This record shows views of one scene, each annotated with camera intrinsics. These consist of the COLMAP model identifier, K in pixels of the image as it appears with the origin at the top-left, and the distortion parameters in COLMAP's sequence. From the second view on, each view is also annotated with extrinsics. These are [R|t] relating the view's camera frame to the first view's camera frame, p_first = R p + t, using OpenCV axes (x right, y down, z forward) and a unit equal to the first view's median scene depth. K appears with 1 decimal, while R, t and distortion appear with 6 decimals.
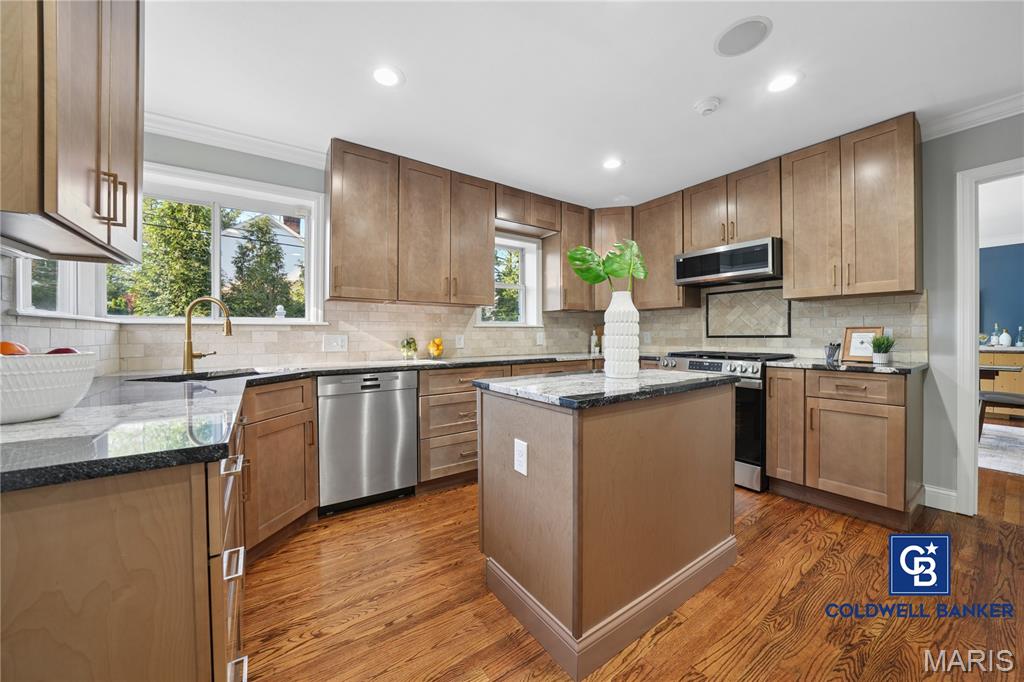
lens RADIAL K [[364.6, 0, 512.1], [0, 364.6, 335.7], [0, 0, 1]] dist [-0.000876, -0.000019]
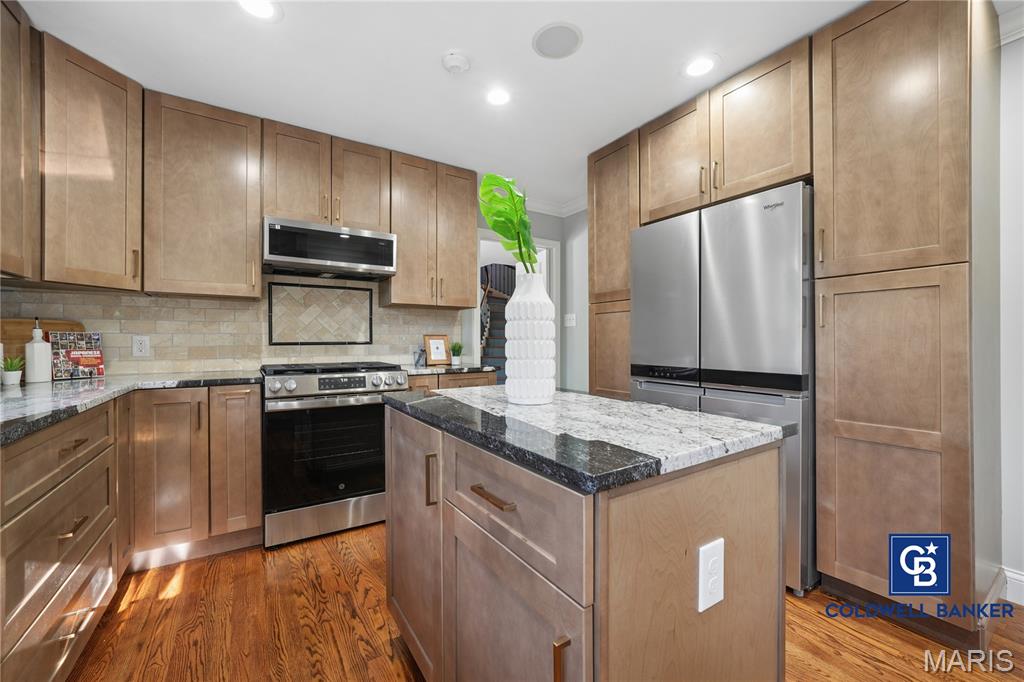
lens RADIAL K [[406.0, 0, 511.9], [0, 406.0, 342.6], [0, 0, 1]] dist [-0.011681, -0.000343]
pose [[0.042418, 0.000199, 0.999100, -0.261296], [0.003118, 0.999995, -0.000332, 0.002168], [-0.999095, 0.003129, 0.042418, 0.587167]]
